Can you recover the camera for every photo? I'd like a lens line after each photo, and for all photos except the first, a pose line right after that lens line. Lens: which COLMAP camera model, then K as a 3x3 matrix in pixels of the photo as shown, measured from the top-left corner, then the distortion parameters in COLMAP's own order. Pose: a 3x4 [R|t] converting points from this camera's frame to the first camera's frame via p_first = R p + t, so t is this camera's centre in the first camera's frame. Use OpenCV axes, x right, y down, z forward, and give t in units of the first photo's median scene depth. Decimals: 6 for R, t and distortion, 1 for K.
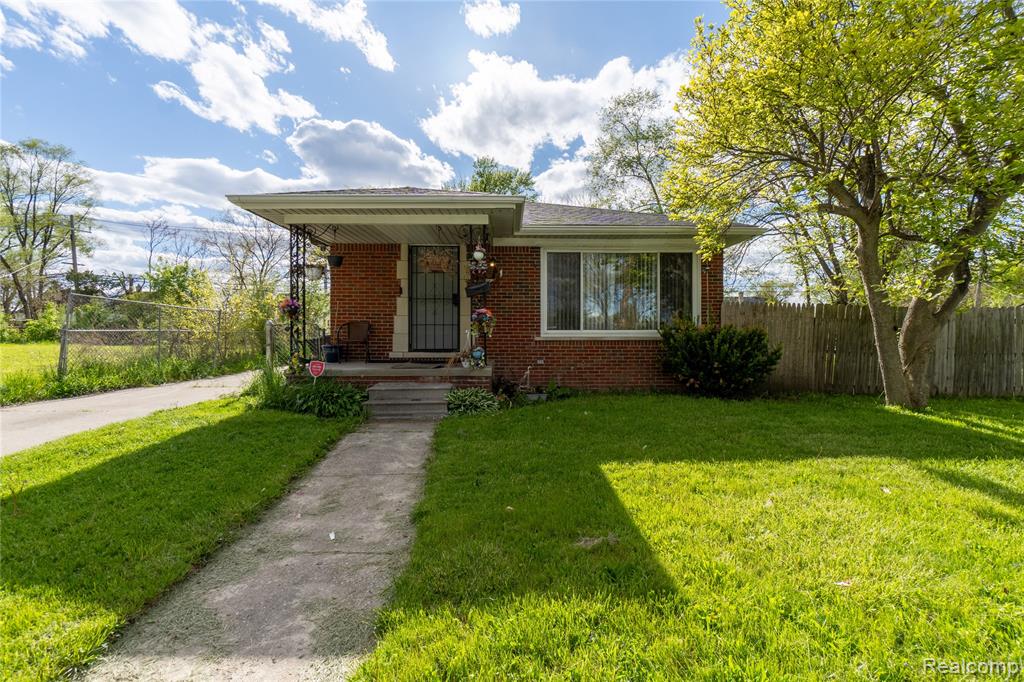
lens RADIAL K [[441.1, 0, 515.6], [0, 441.1, 337.0], [0, 0, 1]] dist [-0.008287, 0.000706]
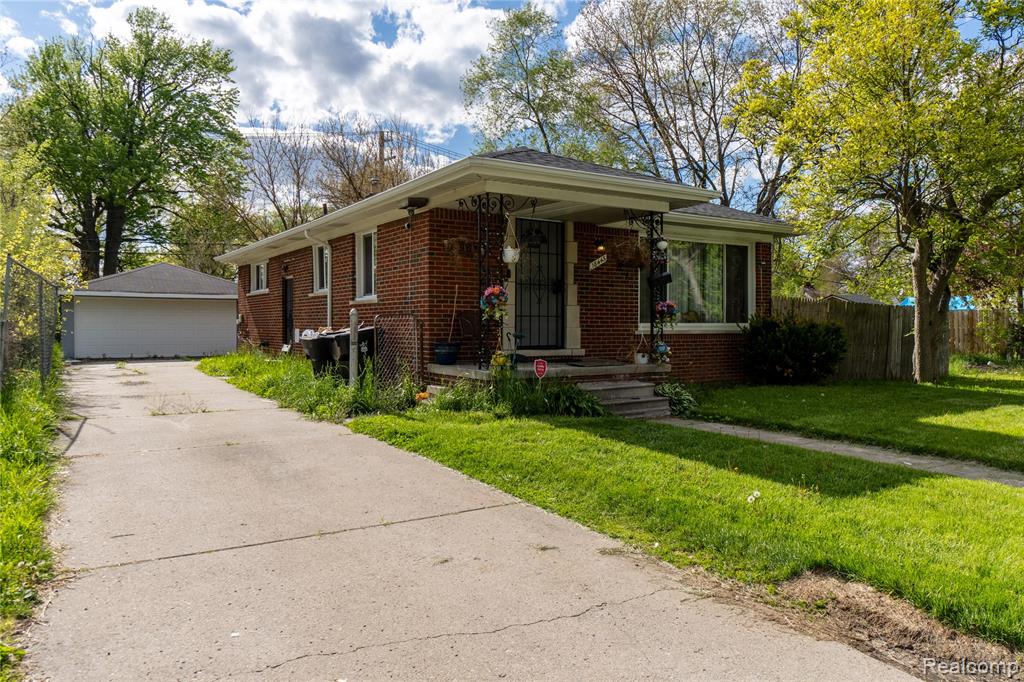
lens RADIAL K [[730.0, 0, 512.0], [0, 730.0, 341.0], [0, 0, 1]] dist [-0.001553, -0.000661]
pose [[0.844752, -0.009777, 0.535069, -1.119504], [0.004229, 0.999924, 0.011594, 0.002704], [-0.535142, -0.007531, 0.844729, -0.140041]]
